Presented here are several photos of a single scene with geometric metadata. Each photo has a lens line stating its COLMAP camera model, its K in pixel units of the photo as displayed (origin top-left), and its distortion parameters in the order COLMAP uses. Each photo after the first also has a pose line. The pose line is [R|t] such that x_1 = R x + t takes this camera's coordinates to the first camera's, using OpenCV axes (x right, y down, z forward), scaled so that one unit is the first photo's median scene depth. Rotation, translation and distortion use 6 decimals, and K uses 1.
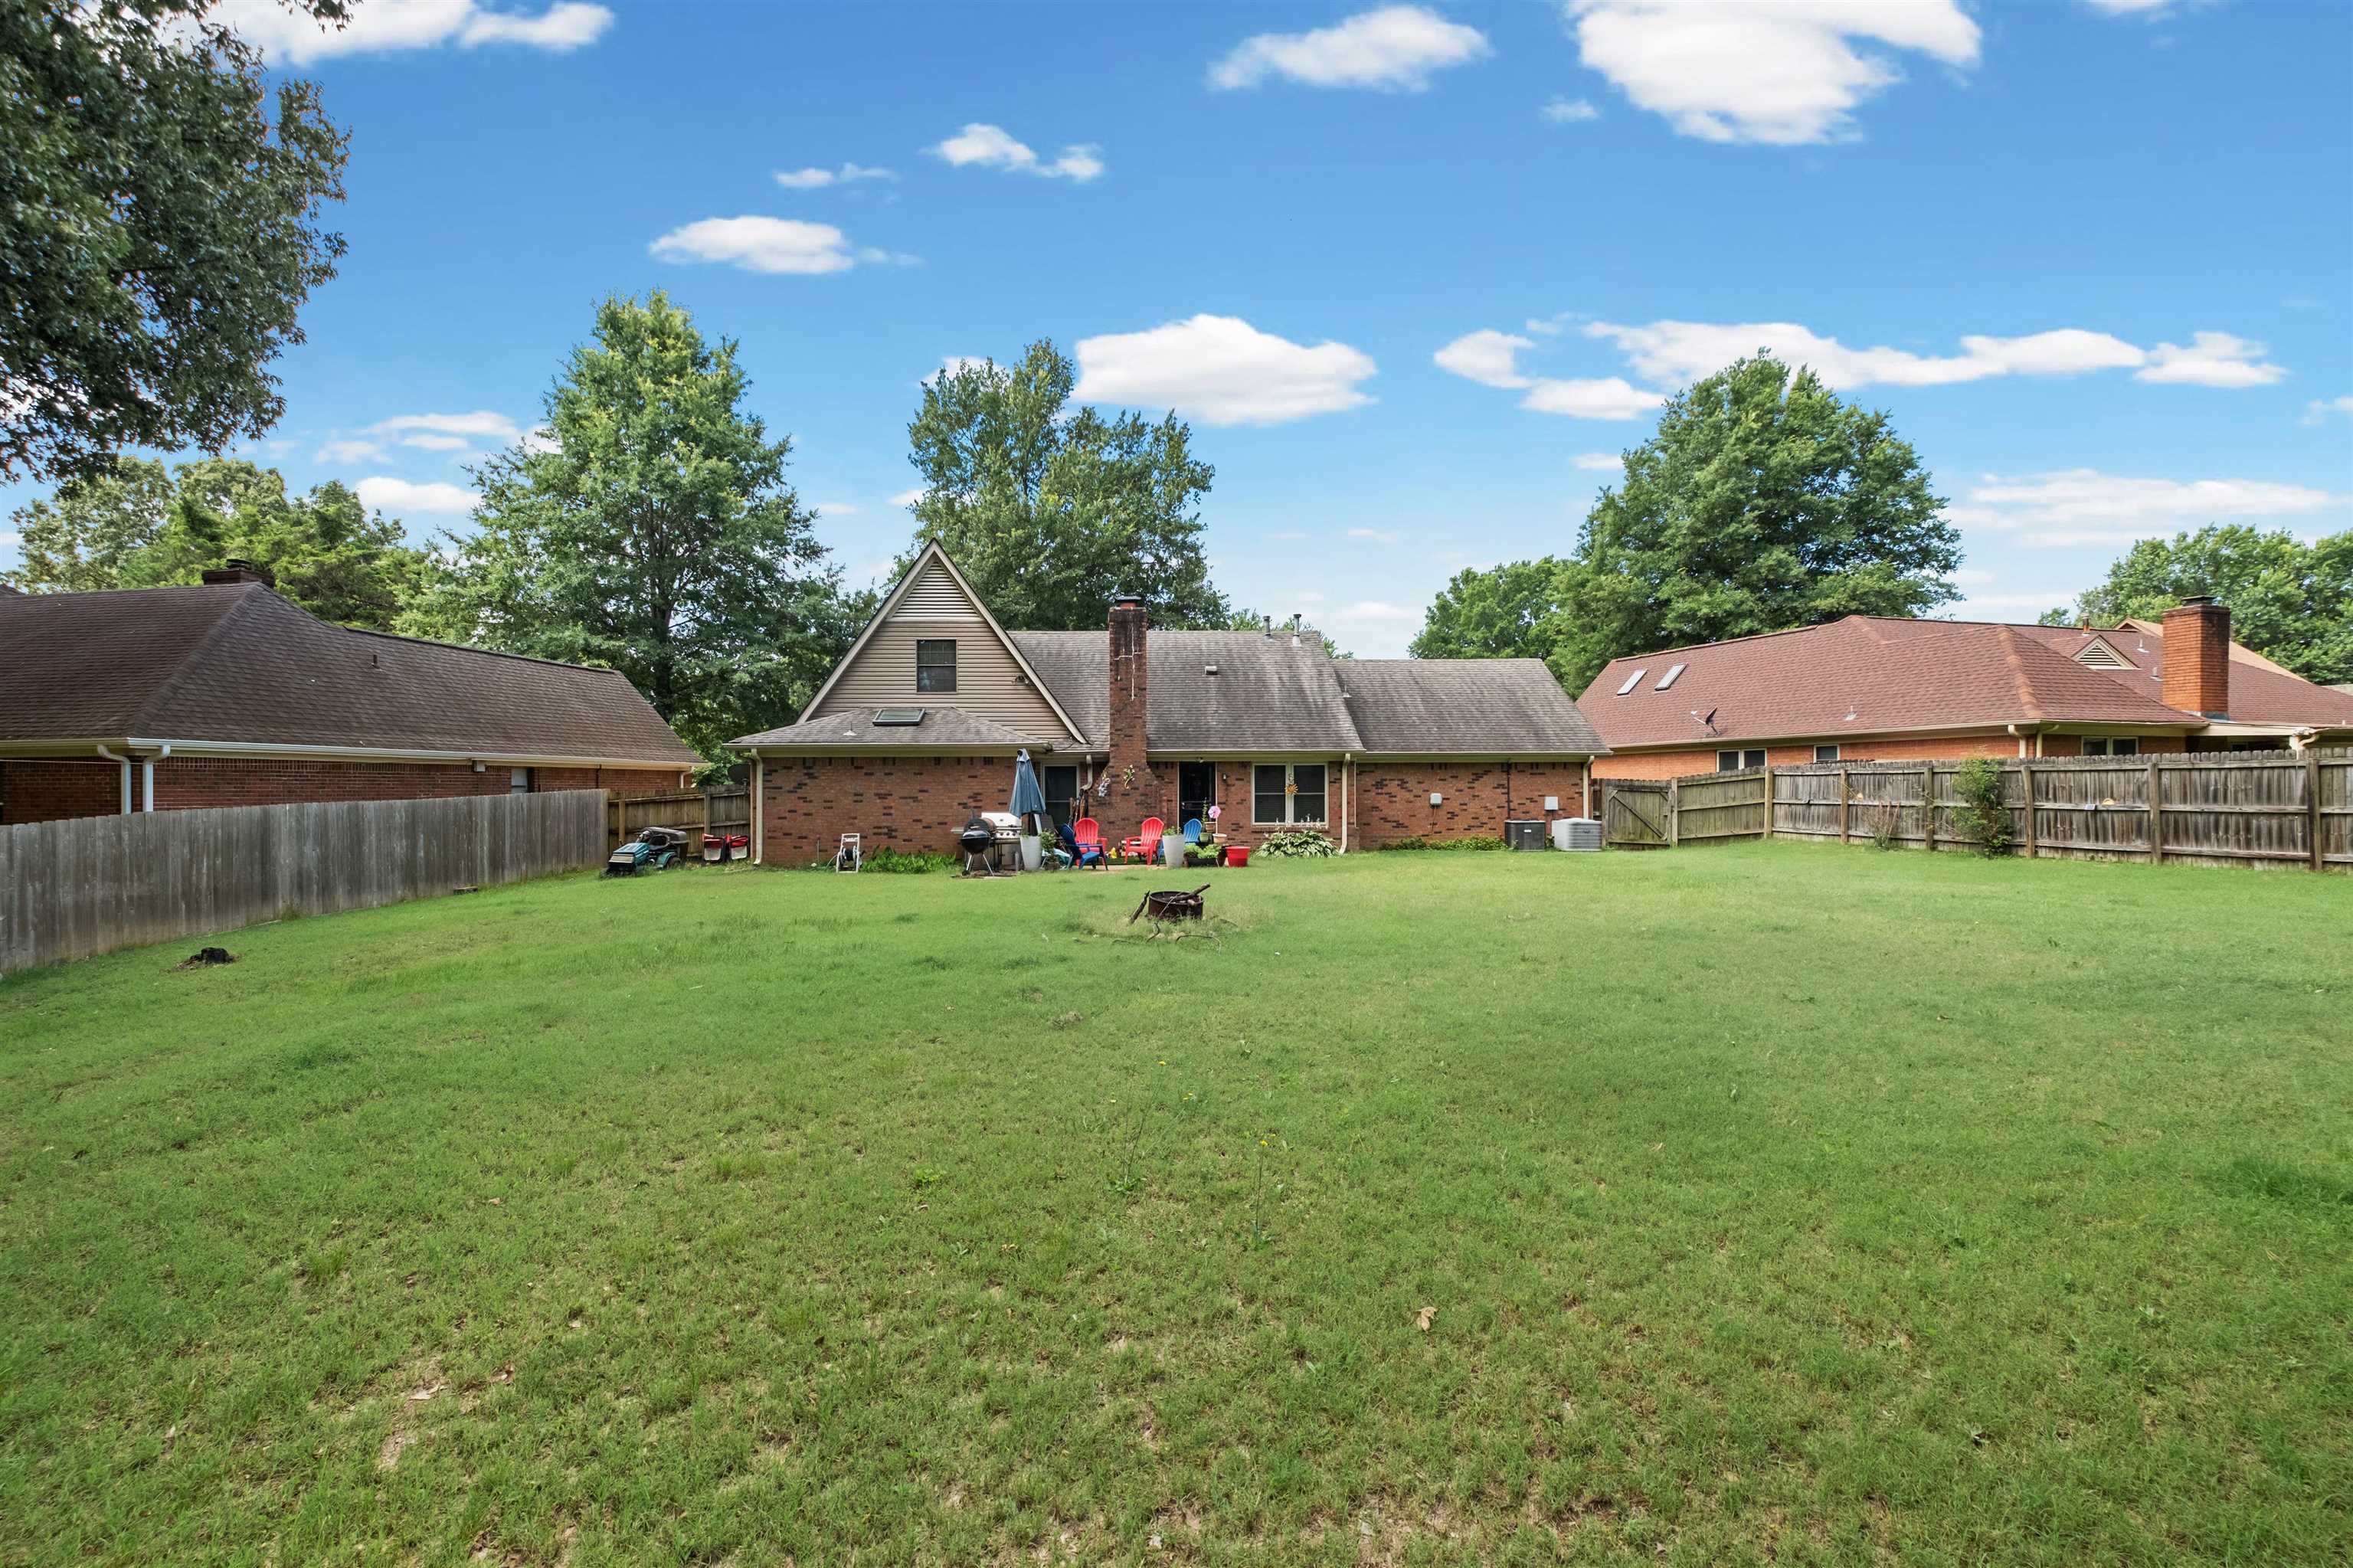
lens RADIAL K [[1038.1, 0, 1162.8], [0, 1038.1, 768.2], [0, 0, 1]] dist [0.010869, -0.007440]
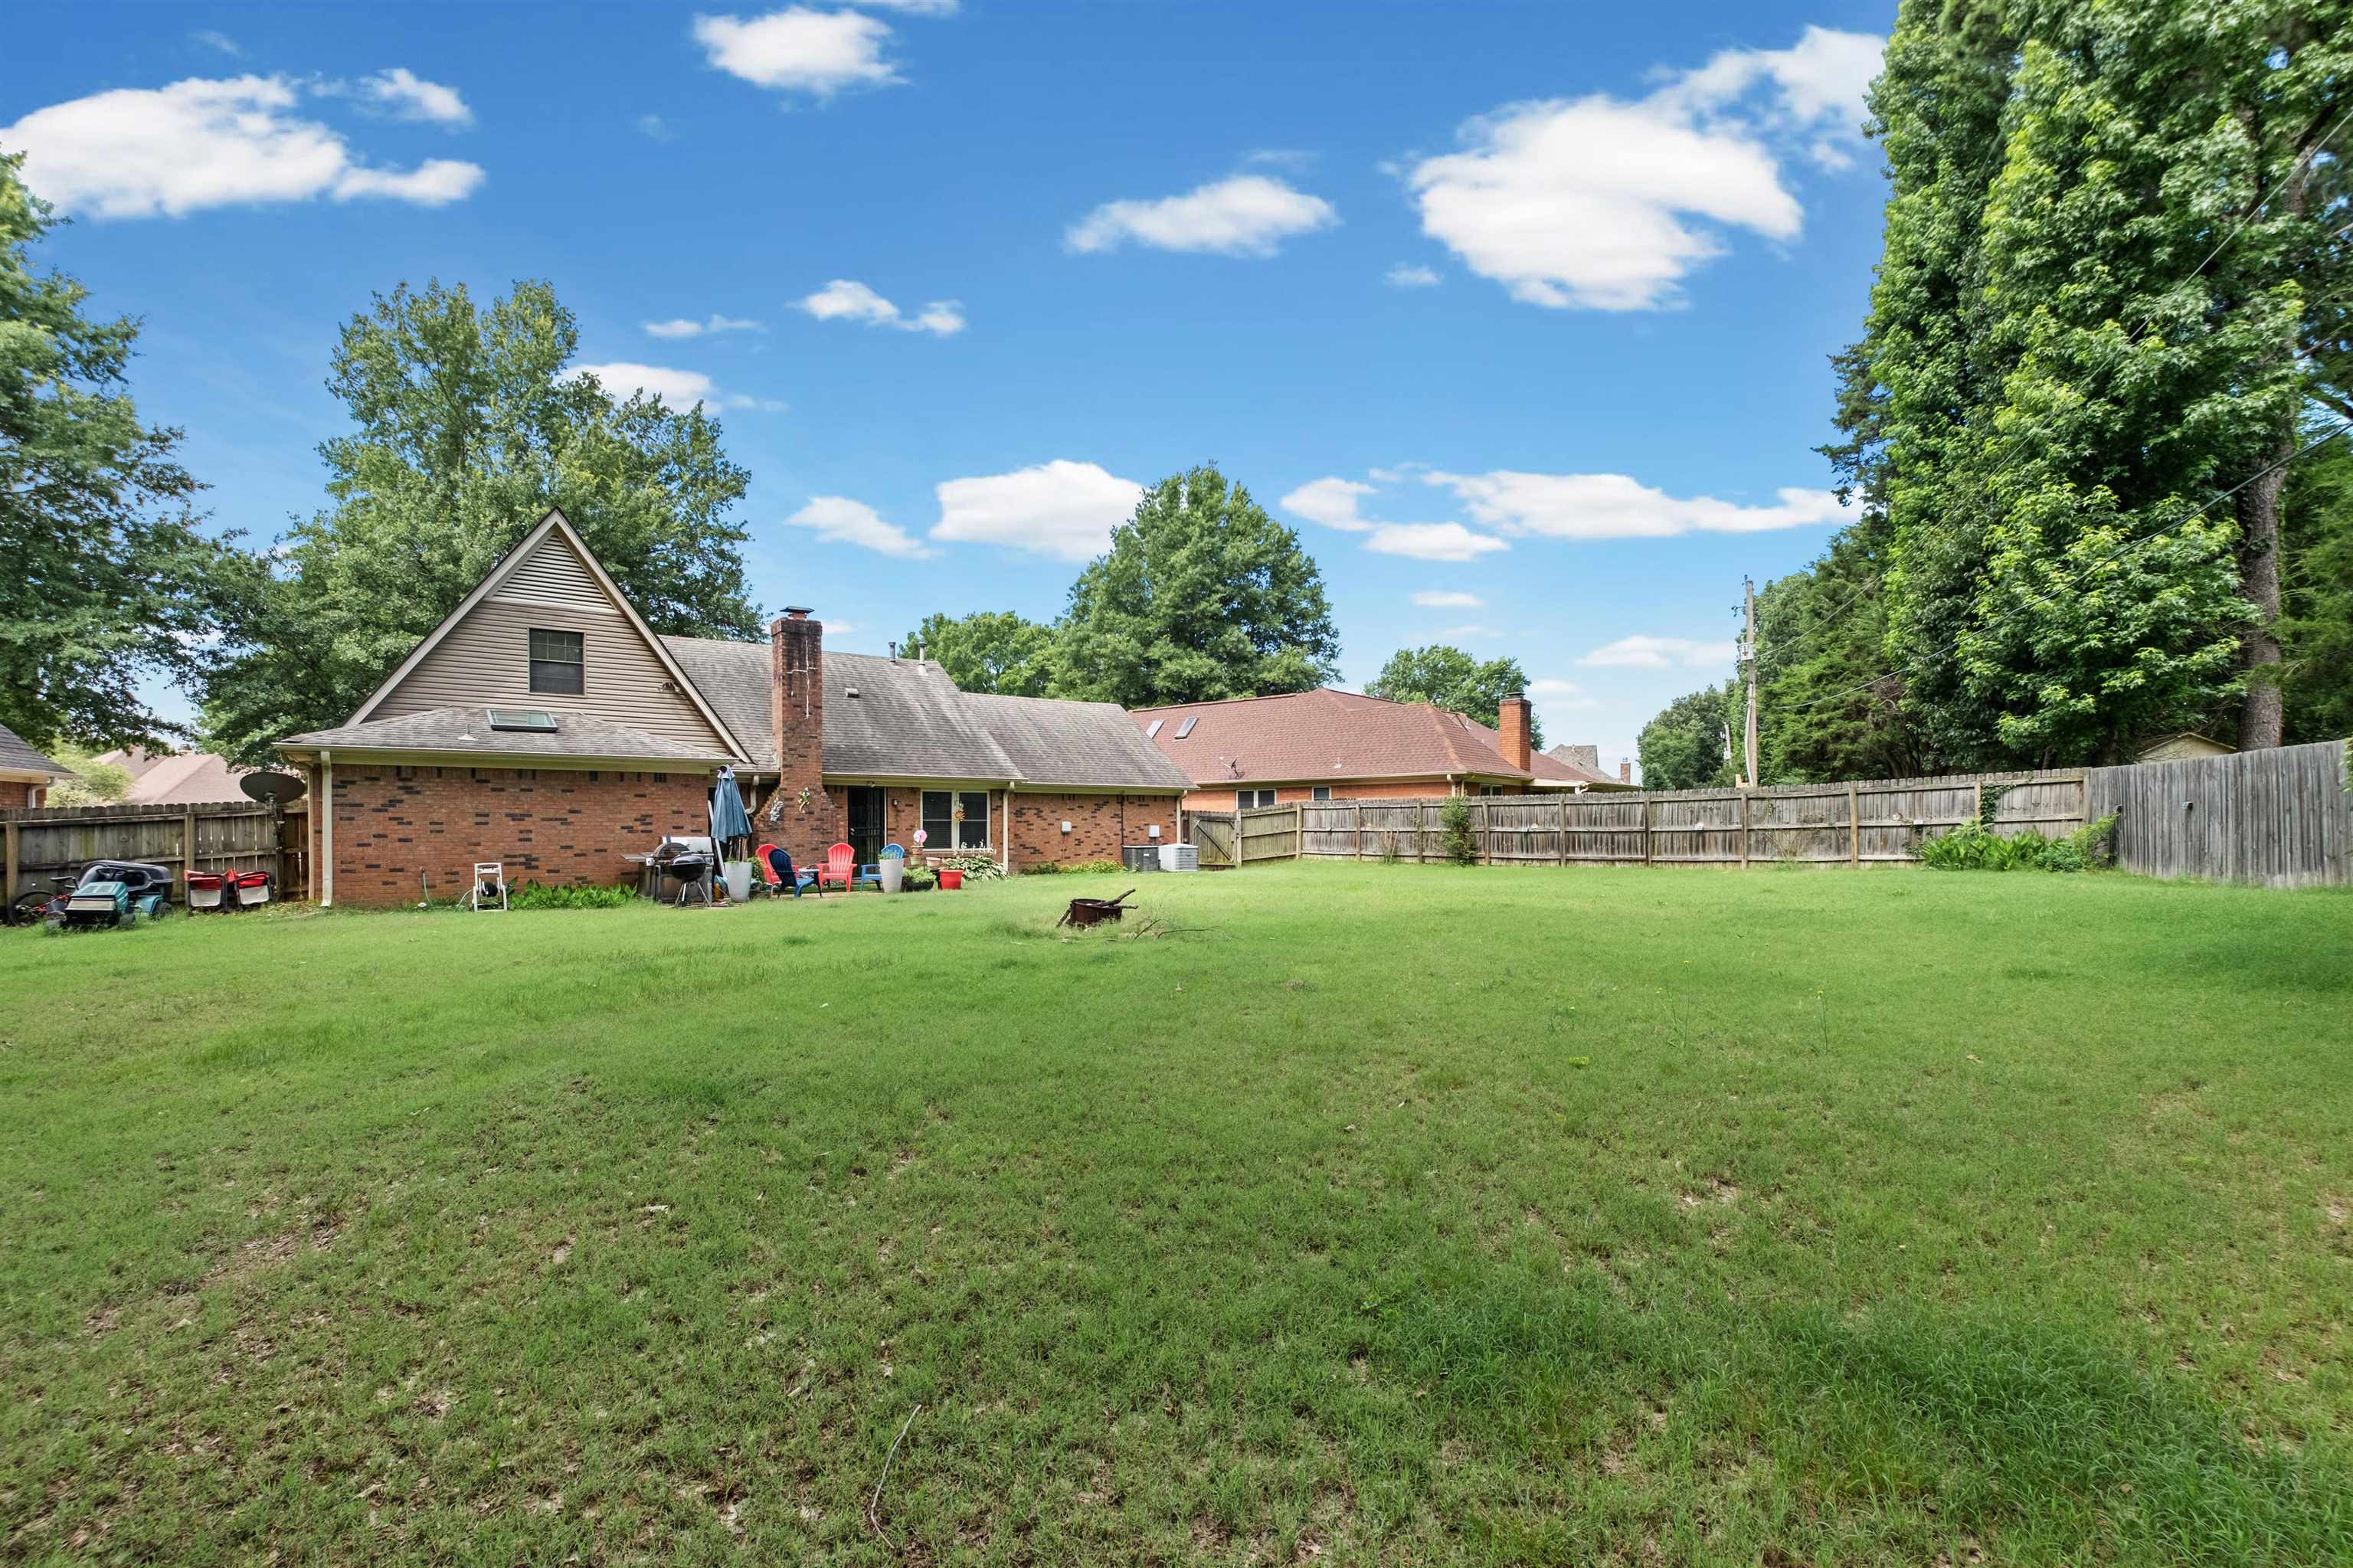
lens RADIAL K [[1029.6, 0, 1176.8], [0, 1029.6, 837.6], [0, 0, 1]] dist [0.003239, 0.000400]
pose [[0.836790, -0.002664, 0.547517, -0.248242], [-0.011410, 0.999686, 0.022303, 0.016762], [-0.547405, -0.024911, 0.836497, 0.038265]]
